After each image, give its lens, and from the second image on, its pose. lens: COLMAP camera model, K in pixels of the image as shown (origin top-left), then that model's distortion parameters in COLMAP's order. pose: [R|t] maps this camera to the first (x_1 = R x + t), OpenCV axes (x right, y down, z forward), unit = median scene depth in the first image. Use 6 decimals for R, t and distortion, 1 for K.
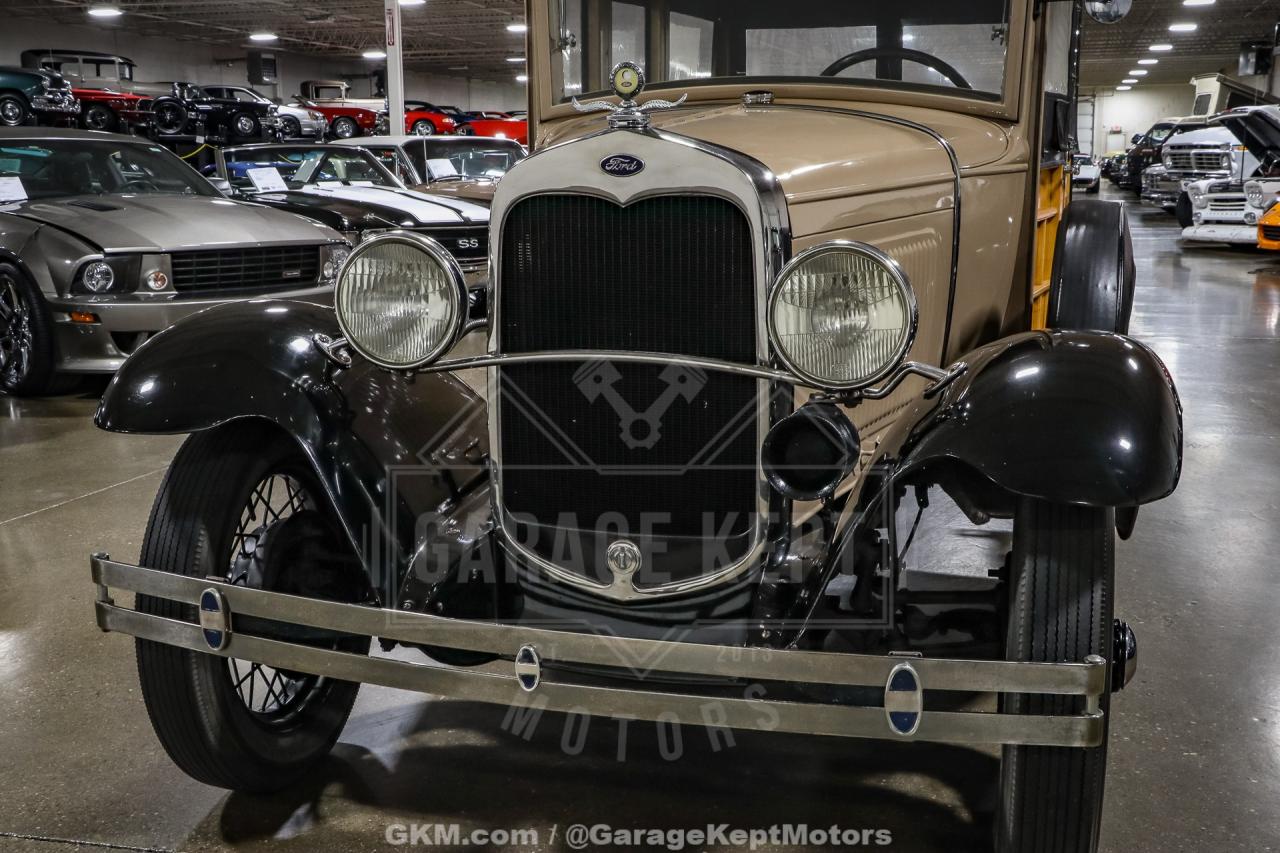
lens RADIAL K [[1438.5, 0, 640.0], [0, 1438.5, 426.5], [0, 0, 1]] dist [-0.094346, 0.406142]
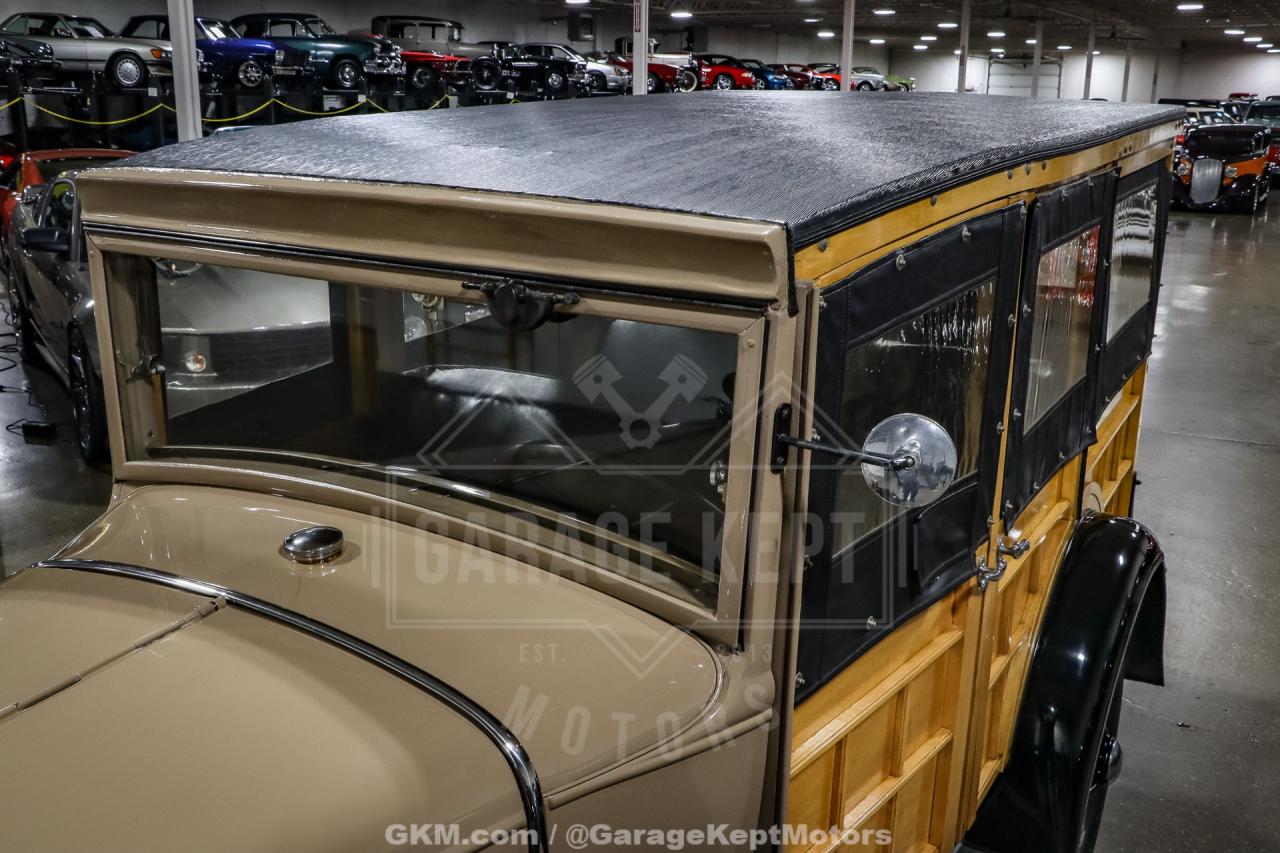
lens RADIAL K [[1261.8, 0, 655.3], [0, 1261.8, 442.6], [0, 0, 1]] dist [-0.146585, 0.262326]
pose [[0.973895, 0.084383, -0.210734, 0.103758], [-0.065152, 0.993189, 0.096597, -0.106340], [0.217450, -0.080346, 0.972759, 0.173942]]
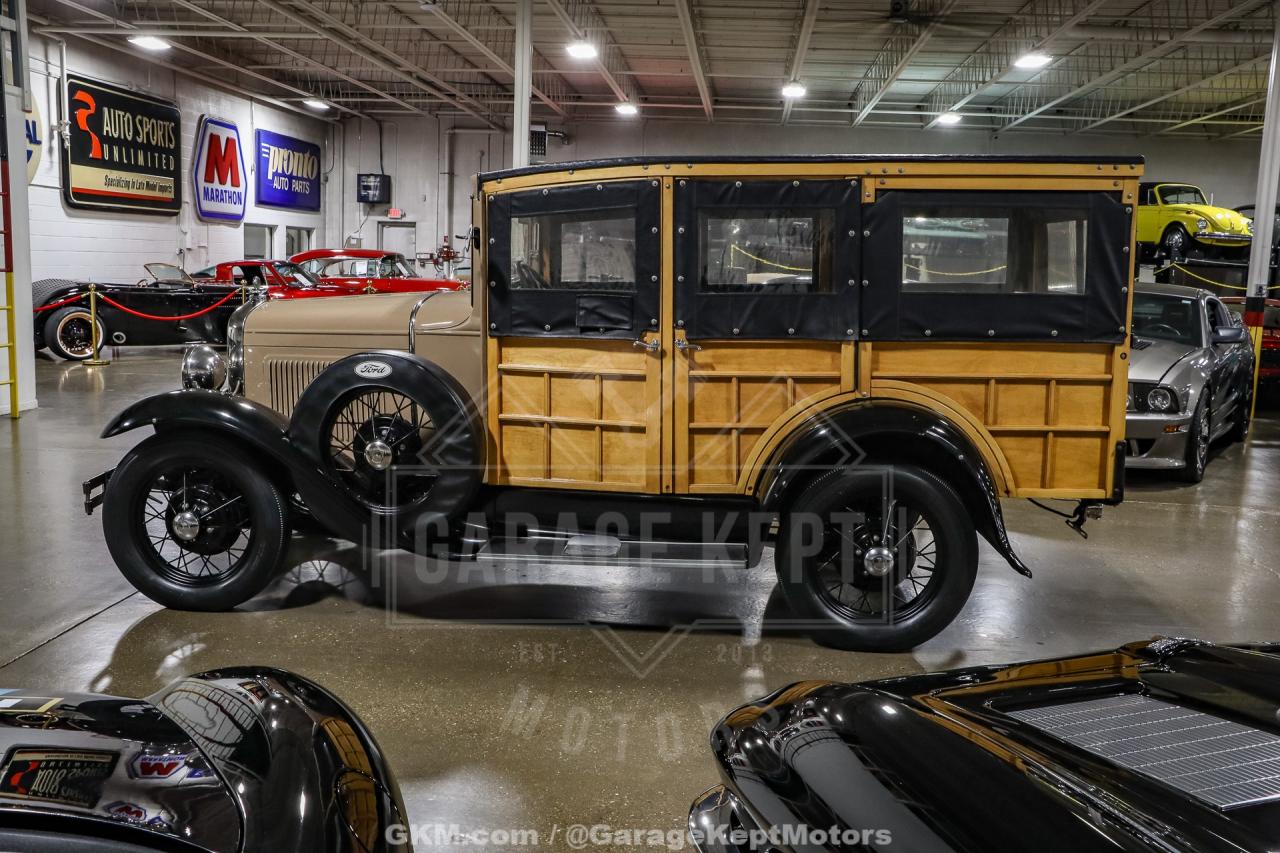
lens RADIAL K [[1207.5, 0, 640.0], [0, 1207.5, 426.5], [0, 0, 1]] dist [-0.064168, 0.017271]
pose [[0.198500, 0.147454, -0.968945, 0.552007], [-0.212787, 0.971521, 0.104254, -0.085203], [0.956723, 0.185485, 0.224223, 0.285477]]
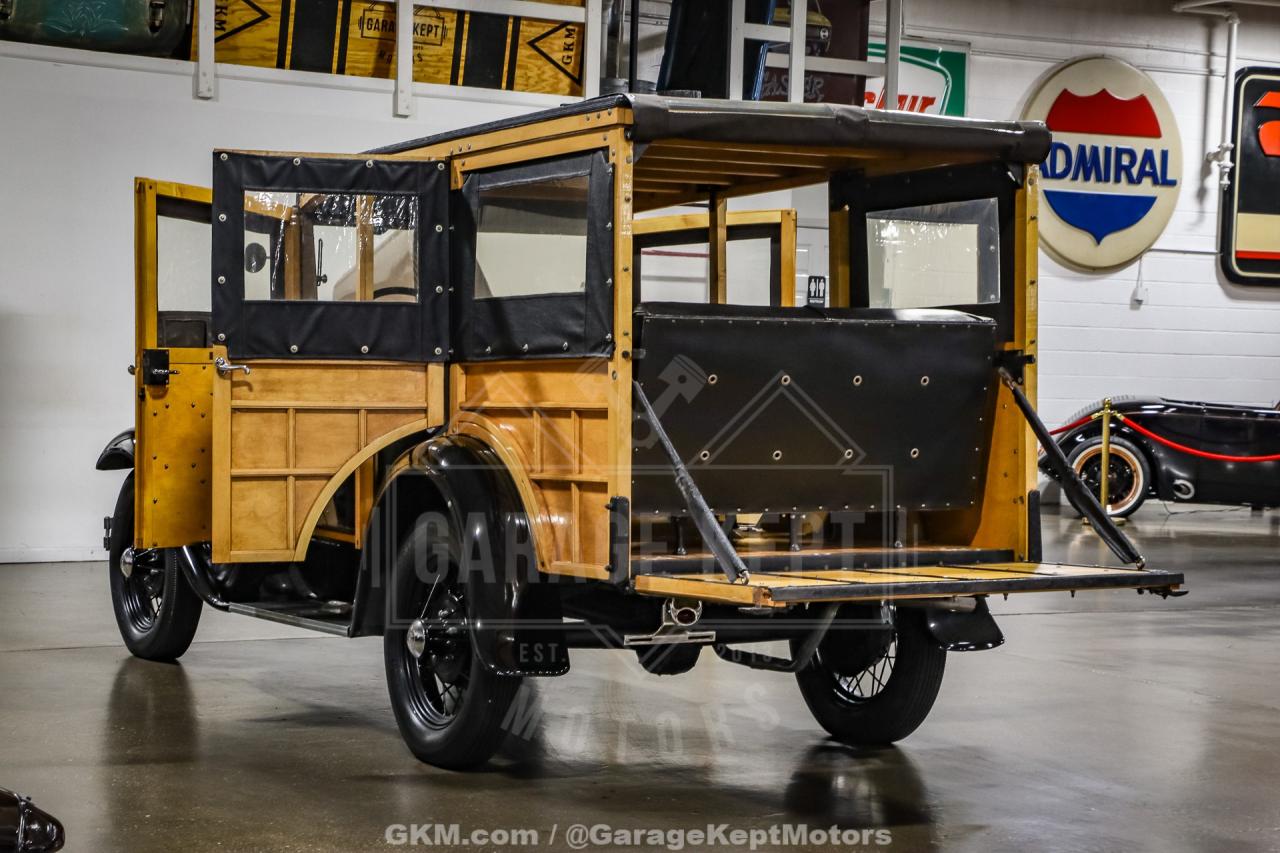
lens RADIAL K [[2445.3, 0, 640.0], [0, 2445.3, 426.5], [0, 0, 1]] dist [0.206153, 0.301829]
pose [[-0.694408, 0.010177, -0.719509, 0.611364], [-0.153439, 0.974809, 0.161874, -0.192250], [0.703032, 0.222808, -0.675354, 0.978634]]
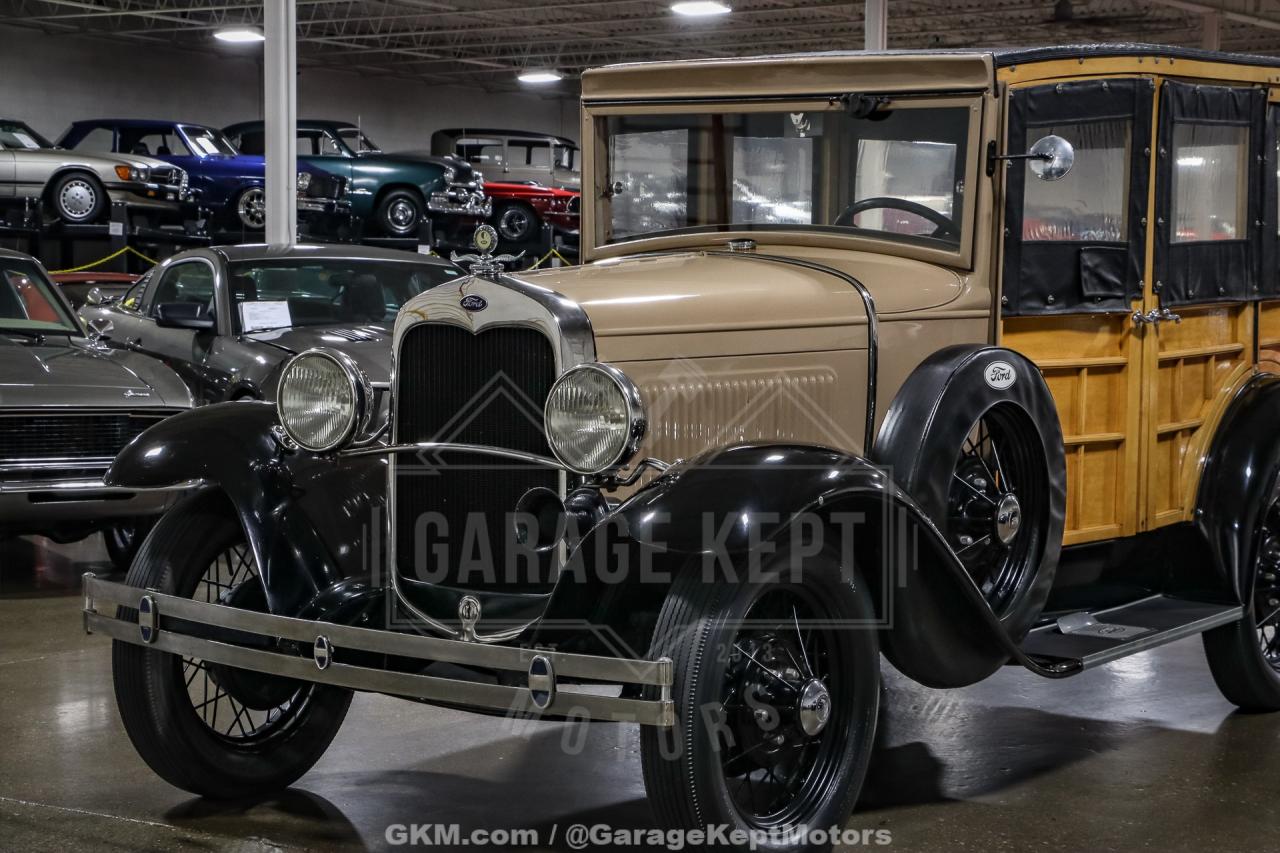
lens RADIAL K [[2372.2, 0, 643.7], [0, 2372.2, 436.9], [0, 0, 1]] dist [0.182029, 0.439865]
pose [[0.946543, 0.041162, -0.319941, 0.191898], [-0.079644, 0.990941, -0.108137, 0.037306], [0.312592, 0.127838, 0.941246, -0.226313]]
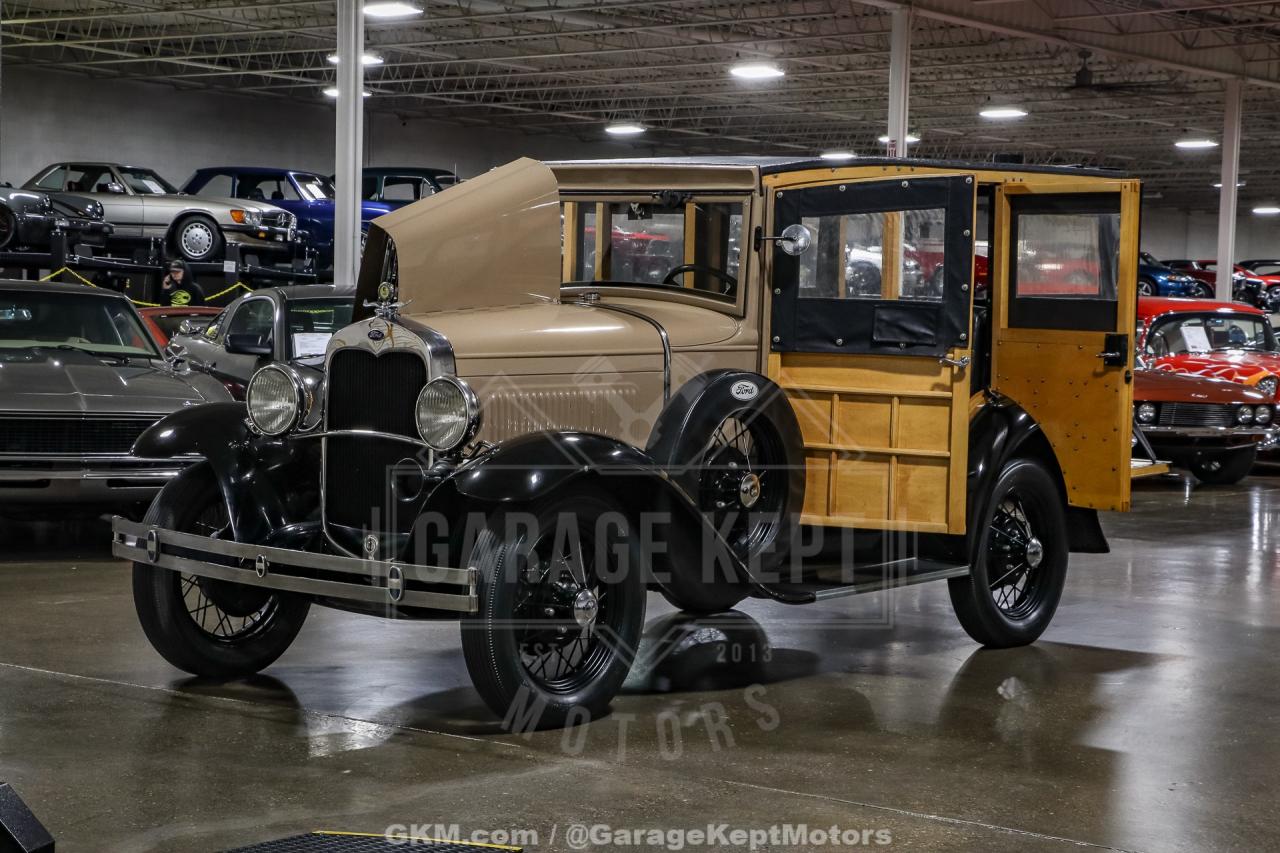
lens RADIAL K [[2348.1, 0, 640.0], [0, 2348.1, 426.5], [0, 0, 1]] dist [0.170273, 0.332232]
pose [[0.926896, 0.049631, -0.372023, 0.344478], [-0.101899, 0.987264, -0.122172, 0.066677], [0.361222, 0.151150, 0.920148, -0.406184]]
